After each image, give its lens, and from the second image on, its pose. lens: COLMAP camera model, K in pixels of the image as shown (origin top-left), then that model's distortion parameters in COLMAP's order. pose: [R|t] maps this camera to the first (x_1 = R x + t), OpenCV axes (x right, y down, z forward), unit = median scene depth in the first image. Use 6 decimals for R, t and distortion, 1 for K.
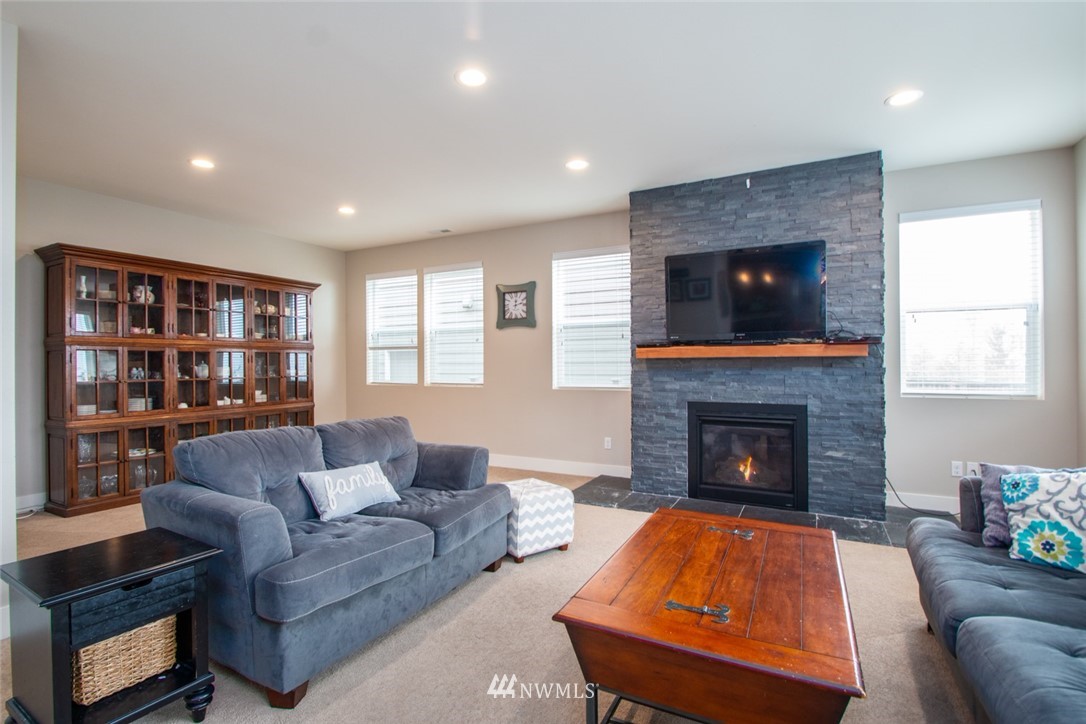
lens RADIAL K [[519.7, 0, 522.1], [0, 519.7, 360.9], [0, 0, 1]] dist [-0.007235, -0.004515]
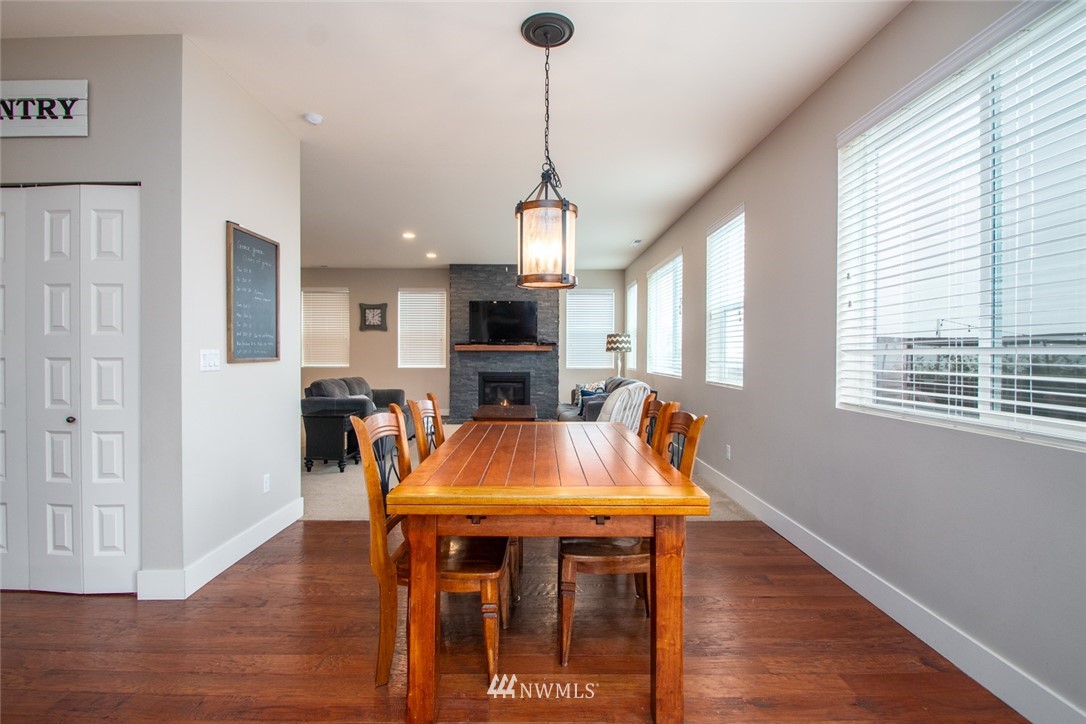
lens RADIAL K [[519.7, 0, 539.8], [0, 519.7, 358.3], [0, 0, 1]] dist [-0.007235, -0.004515]
pose [[0.877961, 0.007397, 0.478675, -0.436523], [-0.009647, 0.999951, 0.002241, 0.017634], [-0.478635, -0.006585, 0.877990, -0.885978]]
